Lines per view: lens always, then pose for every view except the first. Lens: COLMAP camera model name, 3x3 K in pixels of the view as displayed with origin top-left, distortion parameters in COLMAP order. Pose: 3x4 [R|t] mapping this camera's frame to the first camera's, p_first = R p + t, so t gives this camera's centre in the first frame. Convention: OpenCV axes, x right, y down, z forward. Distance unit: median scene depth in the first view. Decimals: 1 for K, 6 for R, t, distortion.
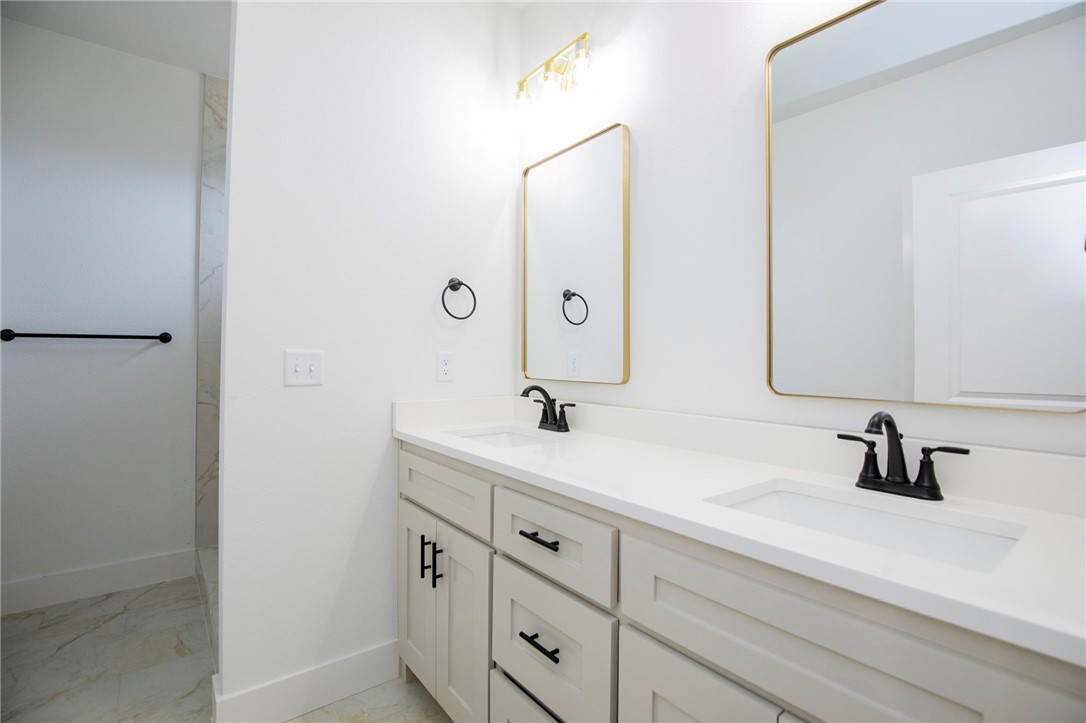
lens RADIAL K [[506.2, 0, 543.7], [0, 506.2, 358.8], [0, 0, 1]] dist [0.000159, 0.000077]
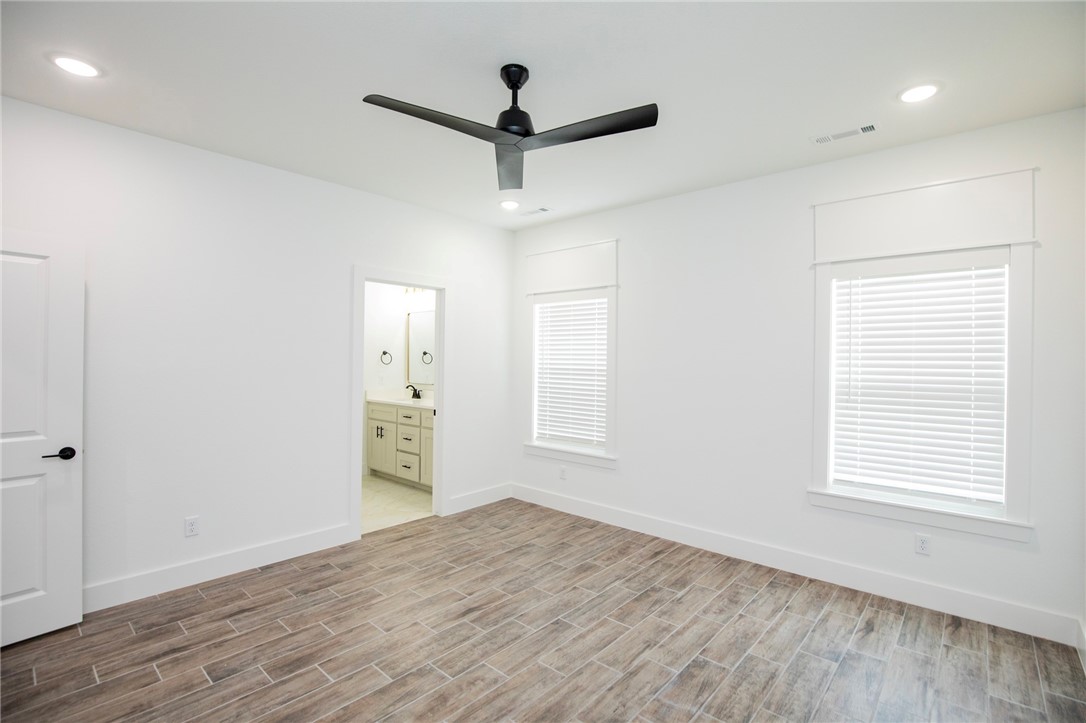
lens RADIAL K [[506.2, 0, 542.5], [0, 506.2, 363.0], [0, 0, 1]] dist [0.000159, 0.000077]
pose [[0.983802, 0.002468, 0.179242, 0.245888], [-0.003770, 0.999969, 0.006928, -0.121083], [-0.179219, -0.007491, 0.983781, -2.481472]]
